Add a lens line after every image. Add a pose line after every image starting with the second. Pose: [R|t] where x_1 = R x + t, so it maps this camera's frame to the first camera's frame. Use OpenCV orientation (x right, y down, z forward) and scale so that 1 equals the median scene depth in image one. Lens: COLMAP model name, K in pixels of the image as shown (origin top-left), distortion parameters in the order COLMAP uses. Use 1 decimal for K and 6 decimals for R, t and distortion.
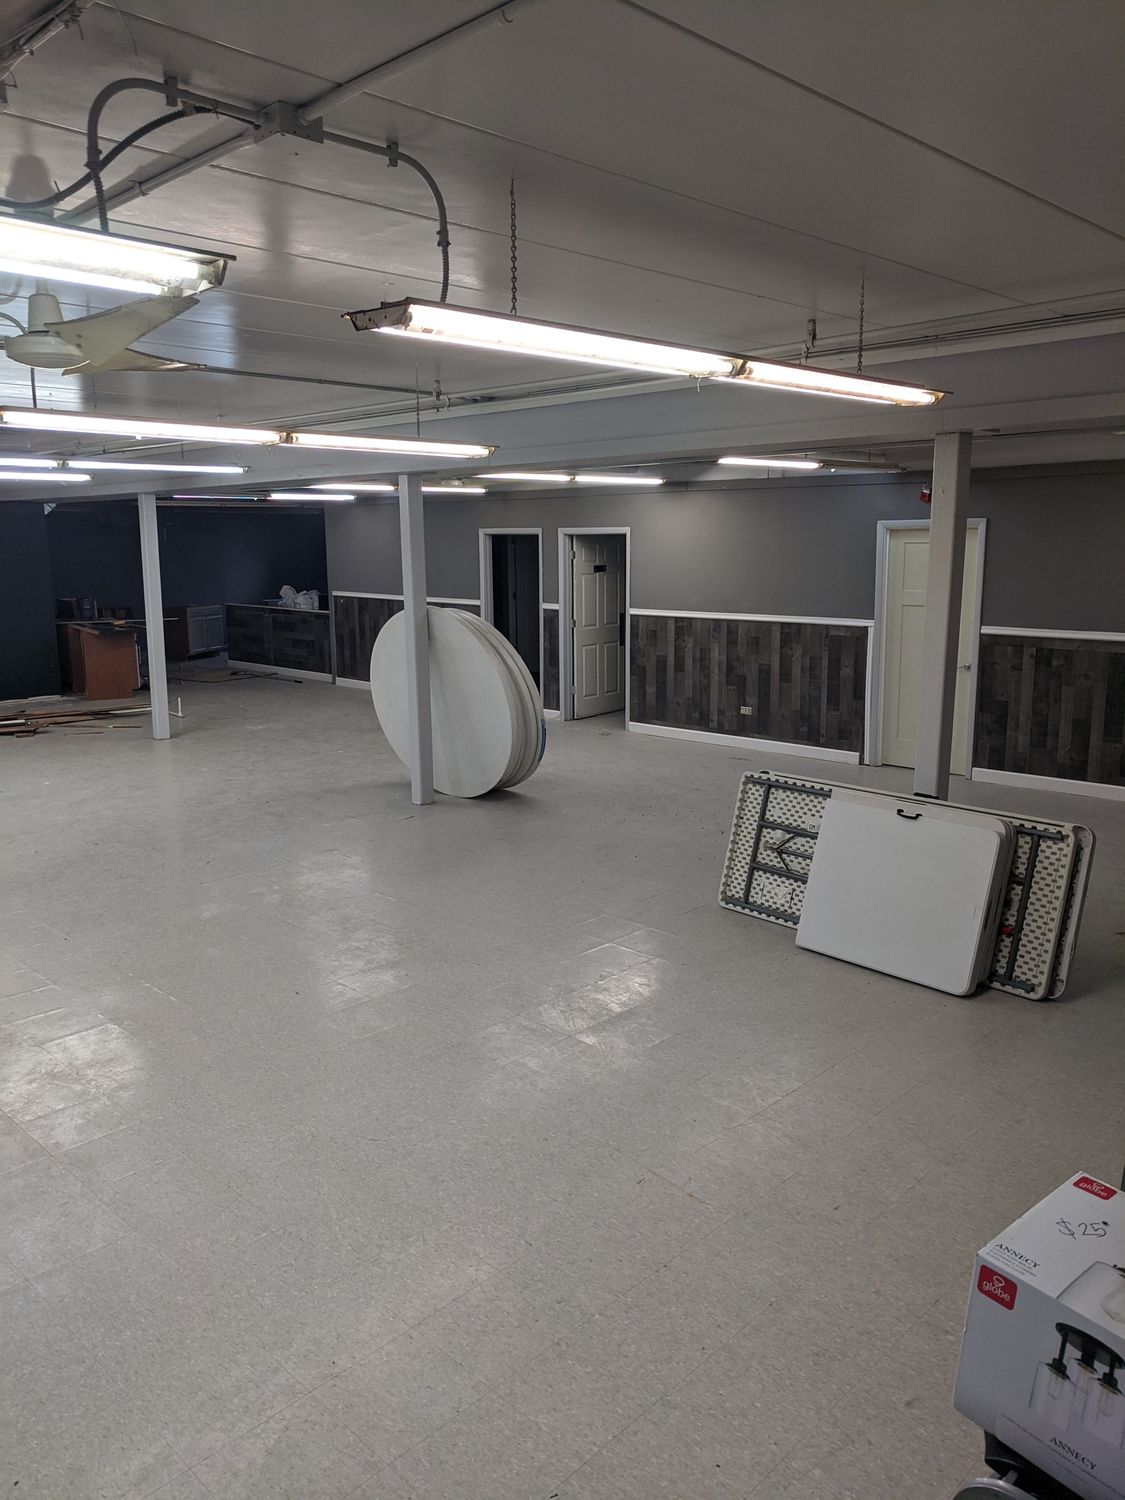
lens RADIAL K [[1126.4, 0, 562.5], [0, 1126.4, 750.0], [0, 0, 1]] dist [-0.022933, 0.044666]
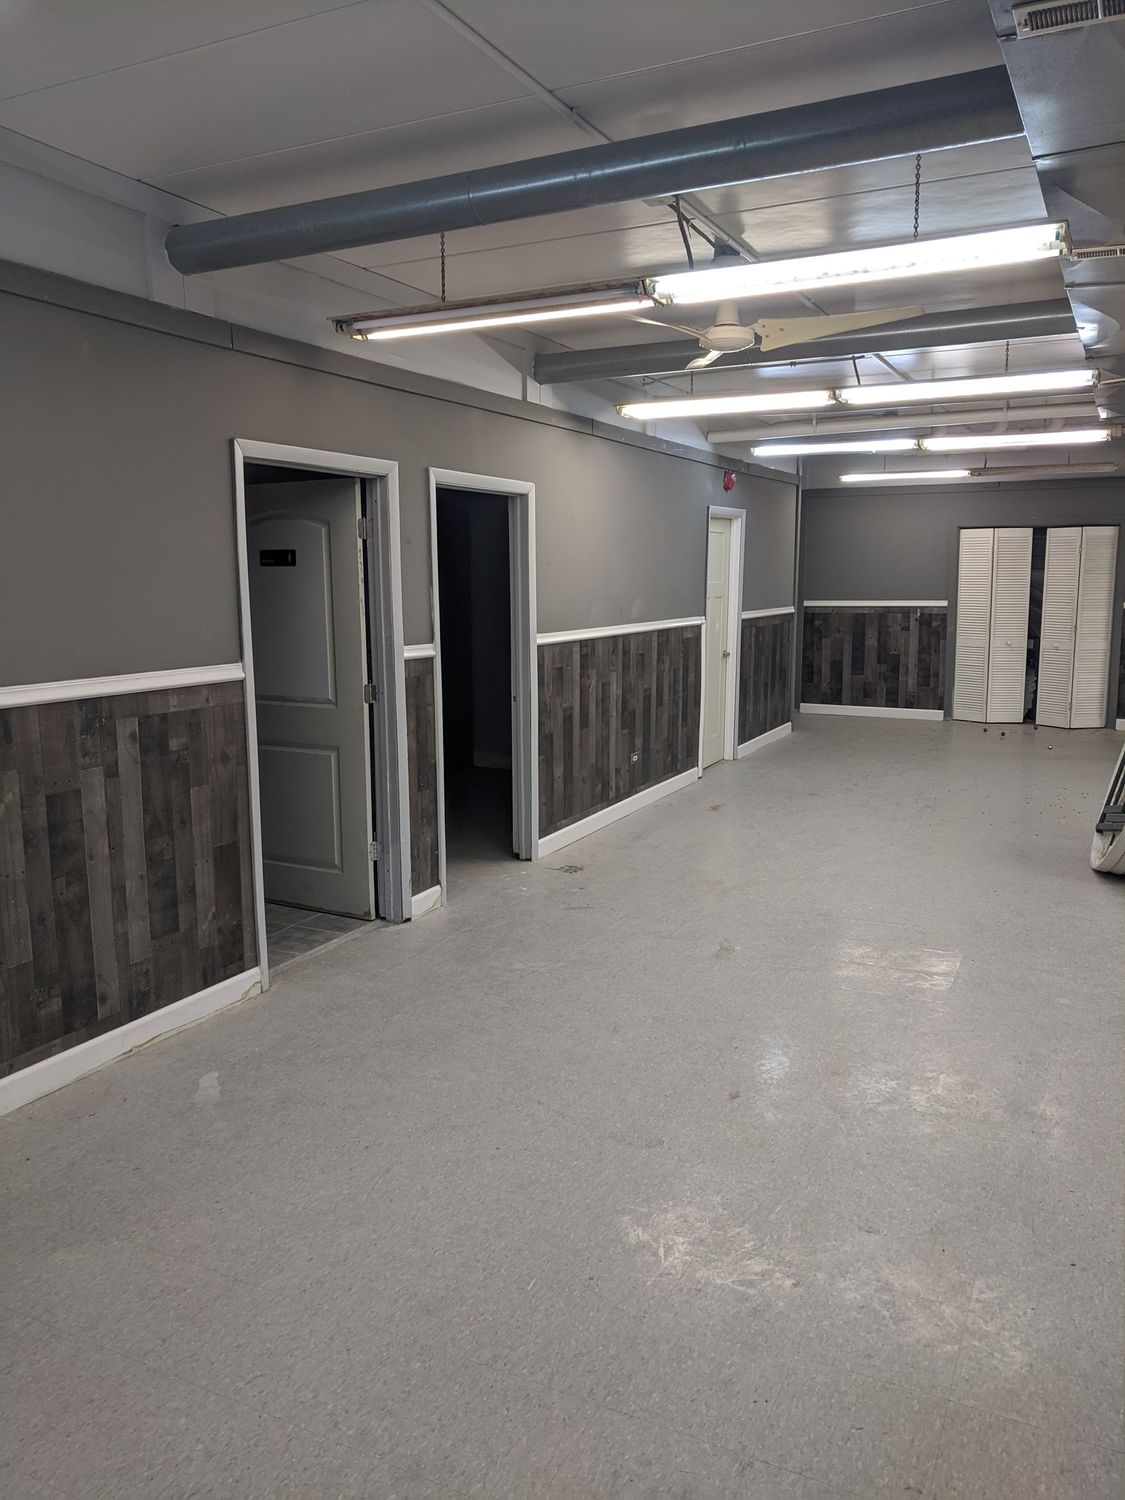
lens RADIAL K [[1126.4, 0, 562.5], [0, 1126.4, 750.0], [0, 0, 1]] dist [-0.022933, 0.044666]
pose [[-0.309394, -0.127482, 0.942350, -0.488238], [0.197218, 0.960825, 0.194732, -0.184377], [-0.930258, 0.246098, -0.272131, 1.205682]]
